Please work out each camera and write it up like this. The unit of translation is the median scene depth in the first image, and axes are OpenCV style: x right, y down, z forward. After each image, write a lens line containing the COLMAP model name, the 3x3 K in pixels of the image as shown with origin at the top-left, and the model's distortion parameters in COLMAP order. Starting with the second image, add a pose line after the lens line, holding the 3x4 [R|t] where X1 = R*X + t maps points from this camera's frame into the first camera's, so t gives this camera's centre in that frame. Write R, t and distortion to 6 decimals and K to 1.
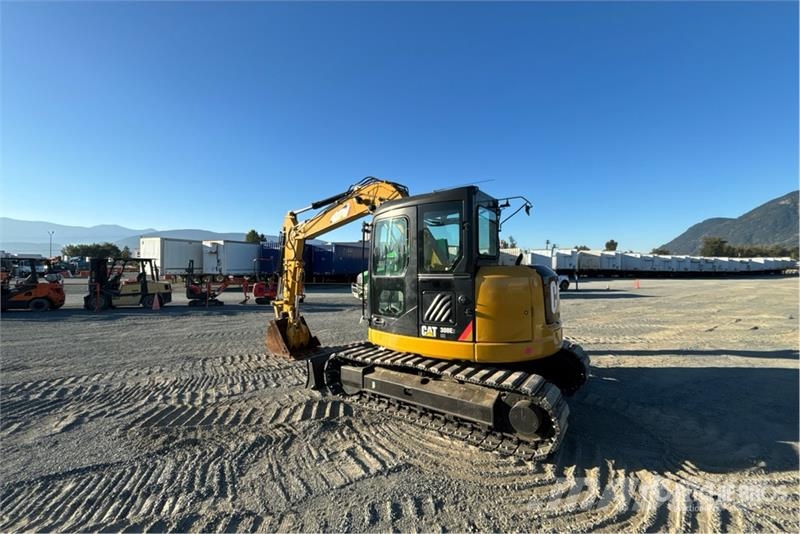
lens RADIAL K [[332.4, 0, 394.6], [0, 332.4, 263.6], [0, 0, 1]] dist [-0.000955, -0.000263]
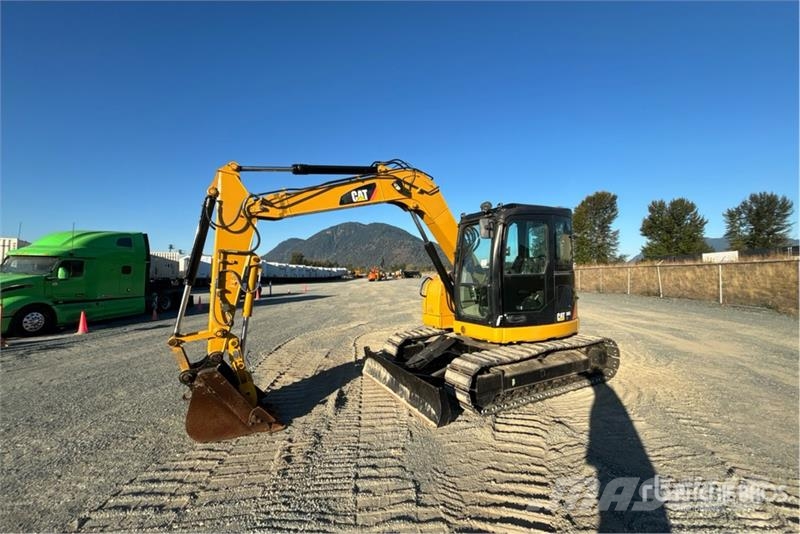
lens RADIAL K [[332.4, 0, 394.6], [0, 332.4, 263.6], [0, 0, 1]] dist [-0.000955, -0.000263]
pose [[0.424016, 0.028780, 0.905197, -0.245503], [-0.006274, 0.999564, -0.028841, 0.007383], [-0.905633, 0.006550, 0.424012, 0.191219]]
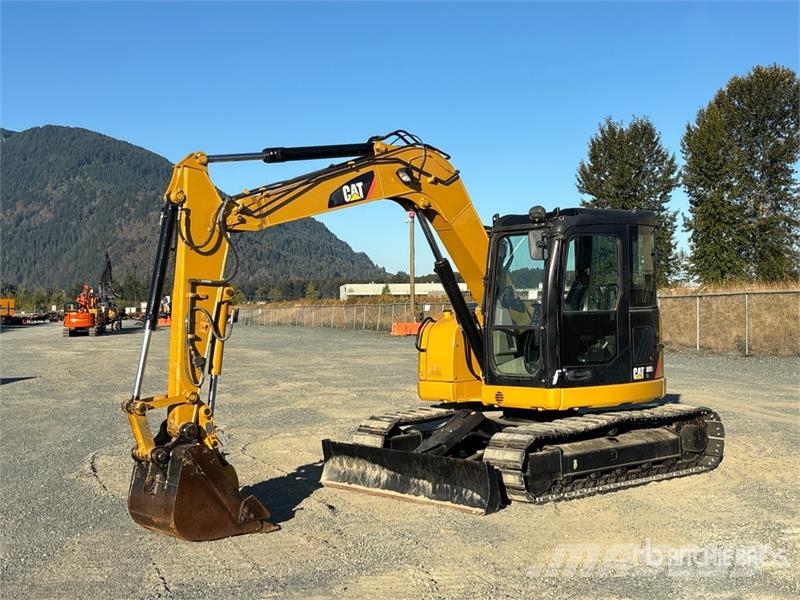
lens RADIAL K [[1071.0, 0, 400.0], [0, 1071.0, 300.0], [0, 0, 1]] dist [0.104127, -0.008121]
pose [[0.207494, 0.008237, 0.978202, -0.517251], [-0.001286, 0.999966, -0.008148, 0.006444], [-0.978235, 0.000432, 0.207498, 0.189459]]
